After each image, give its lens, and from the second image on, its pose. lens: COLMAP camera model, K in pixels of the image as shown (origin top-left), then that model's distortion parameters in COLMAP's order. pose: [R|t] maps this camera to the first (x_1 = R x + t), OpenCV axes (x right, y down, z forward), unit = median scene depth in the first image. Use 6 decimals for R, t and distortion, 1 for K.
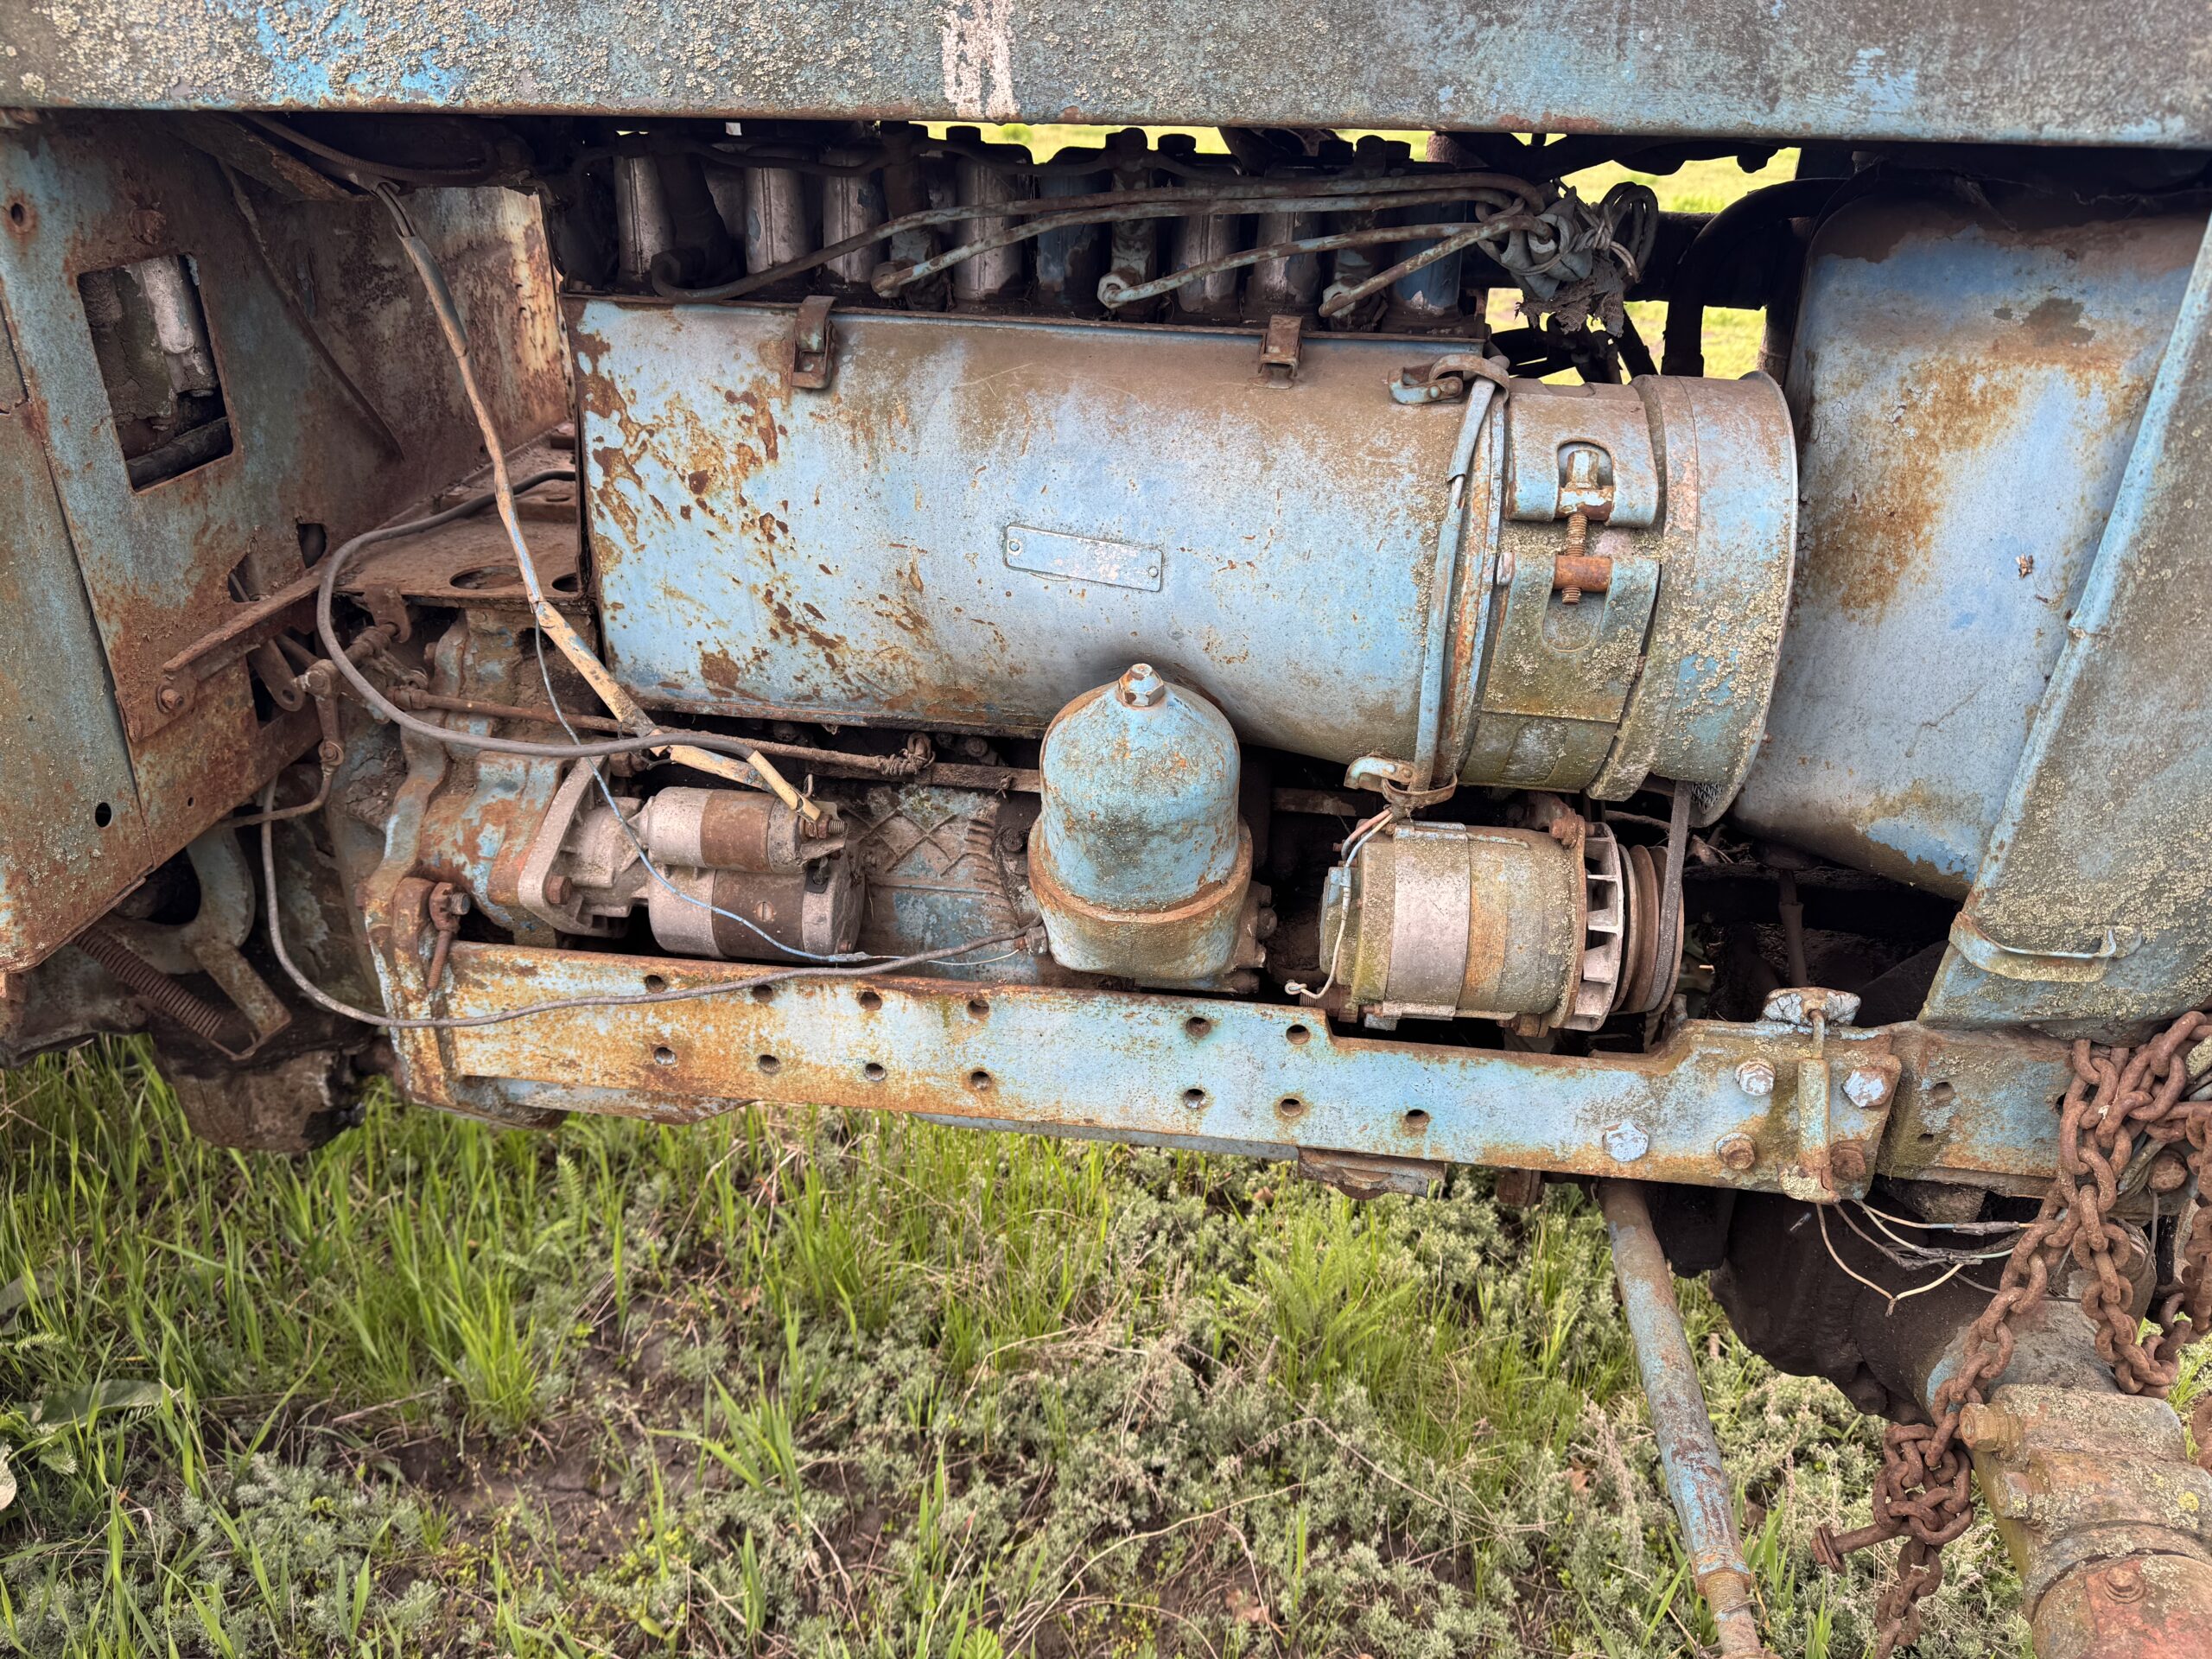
lens RADIAL K [[1537.2, 0, 1110.3], [0, 1537.2, 839.3], [0, 0, 1]] dist [0.168053, -0.328354]
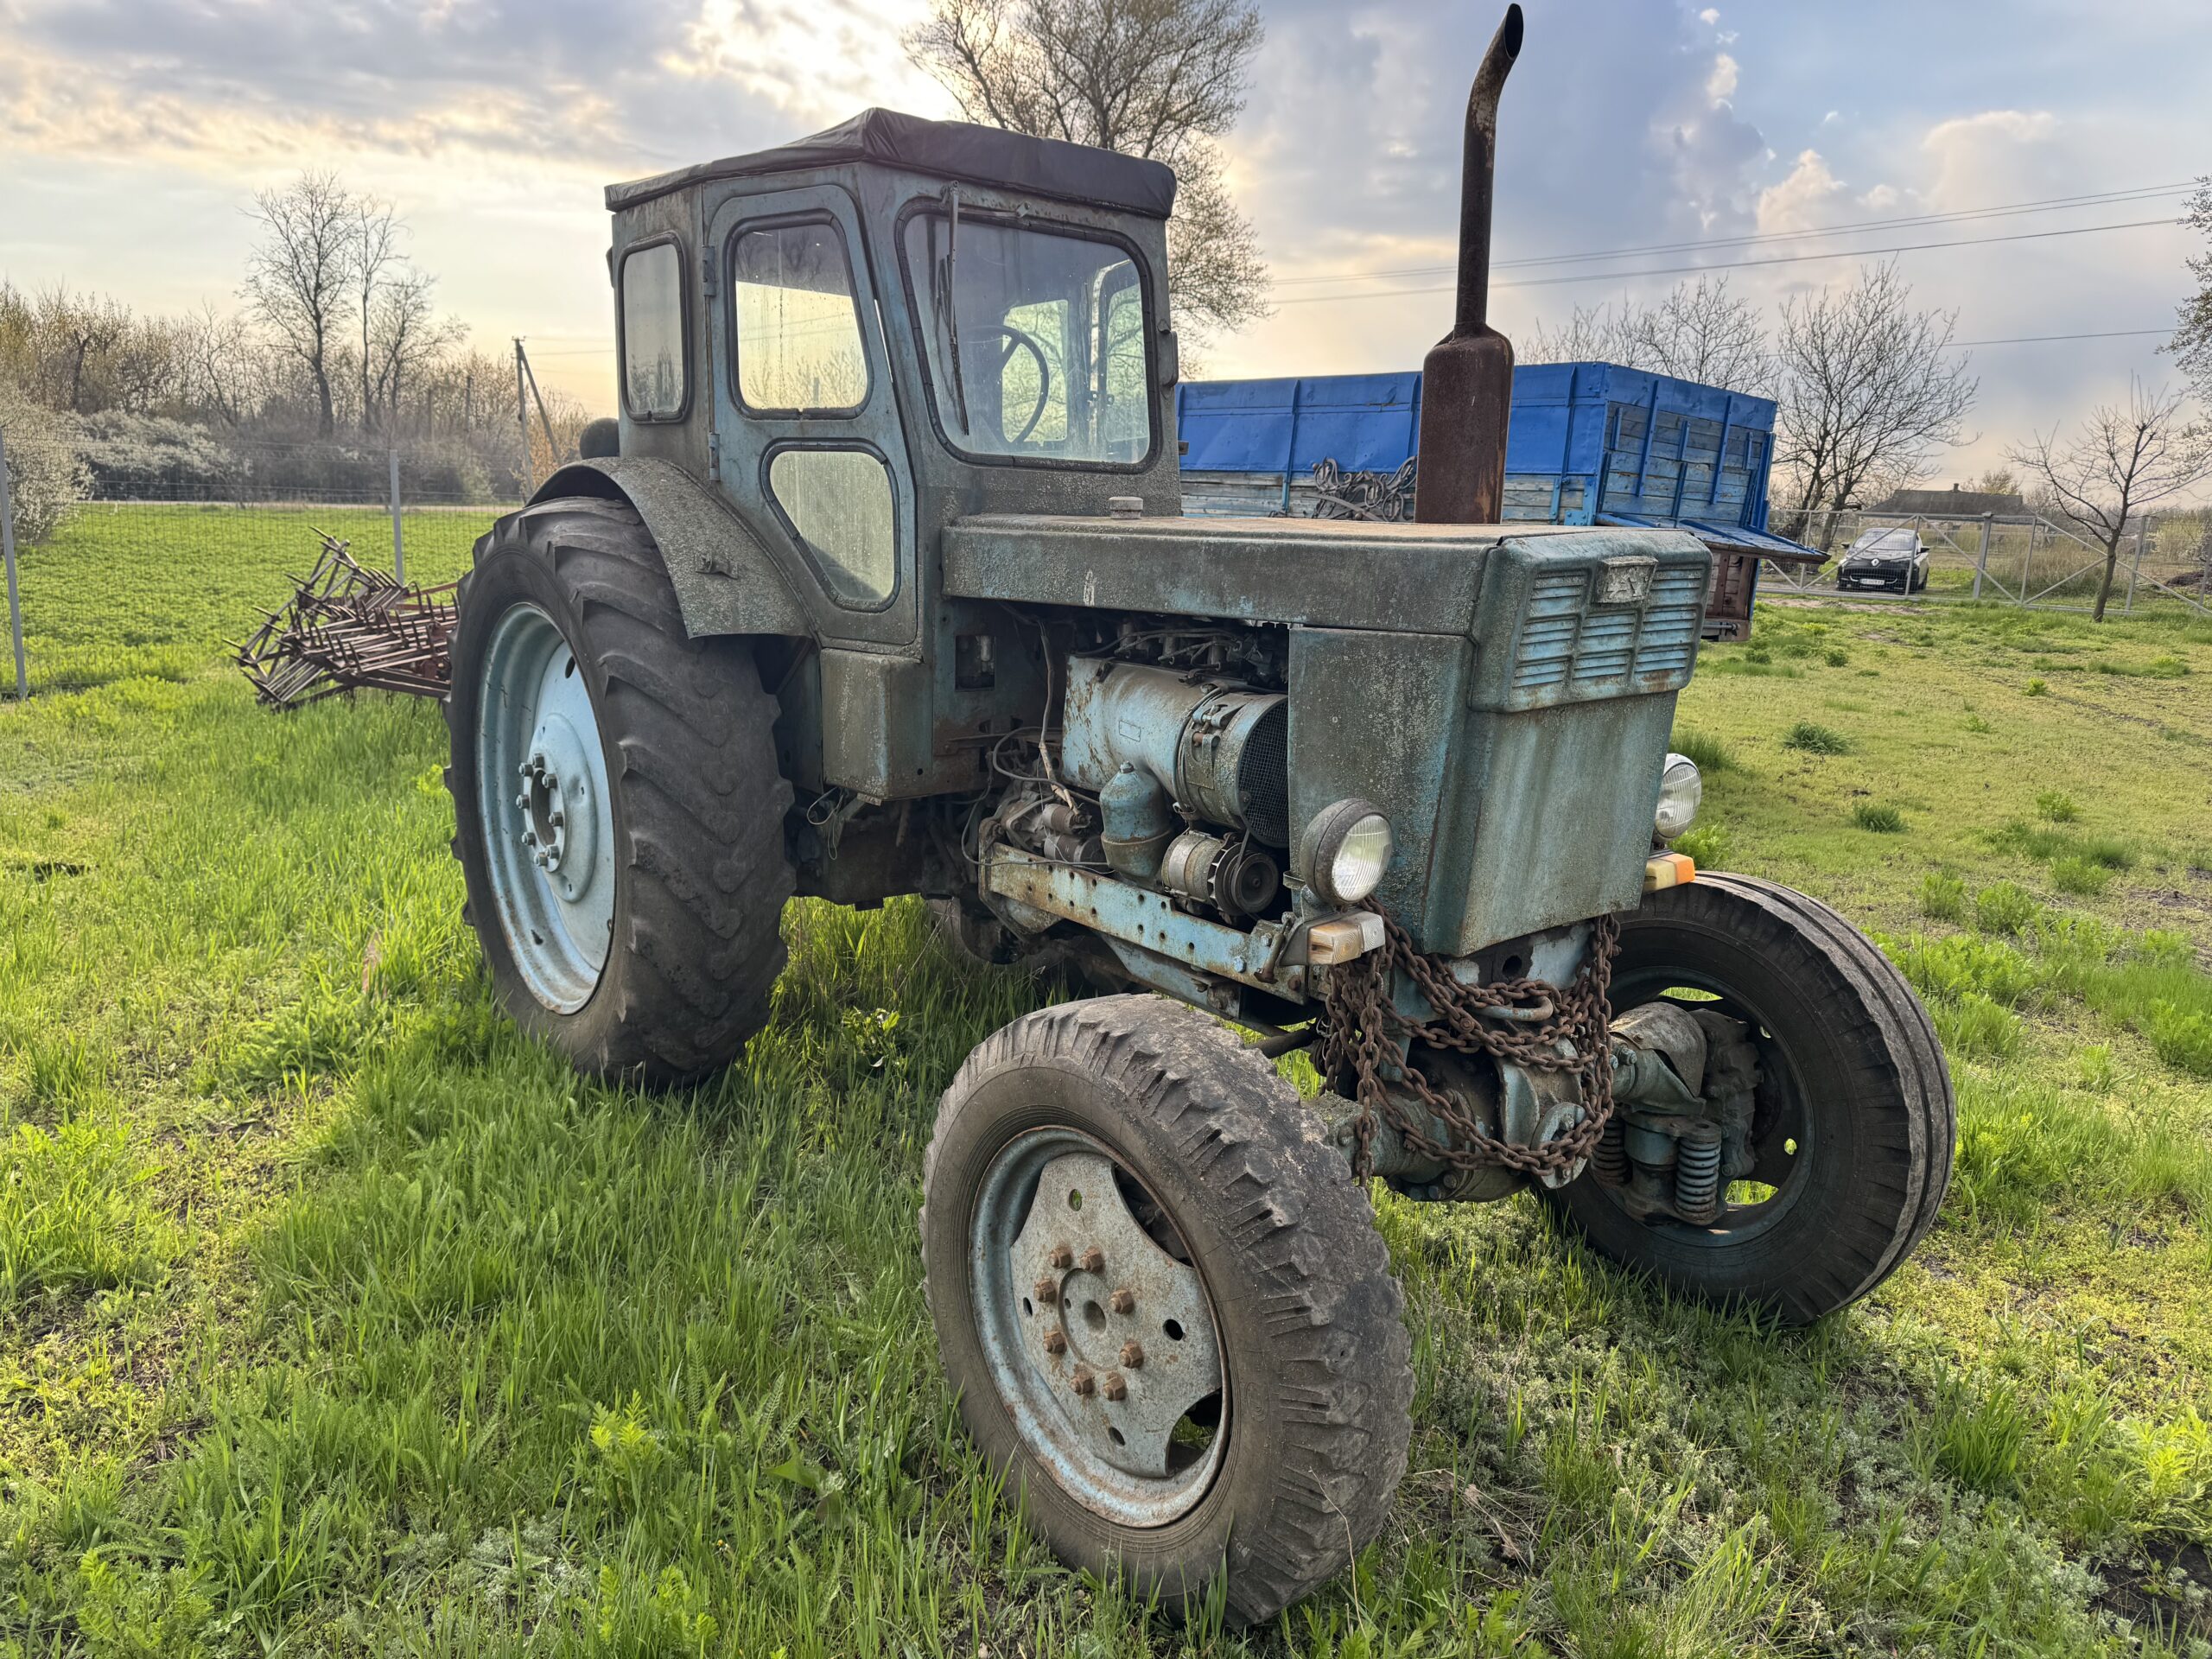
lens RADIAL K [[1537.2, 0, 1110.3], [0, 1537.2, 839.3], [0, 0, 1]] dist [0.168053, -0.328354]
pose [[0.679133, 0.132065, -0.722037, 2.049649], [-0.346789, 0.924701, -0.157050, 0.484695], [0.646928, 0.357052, 0.673794, -0.984117]]
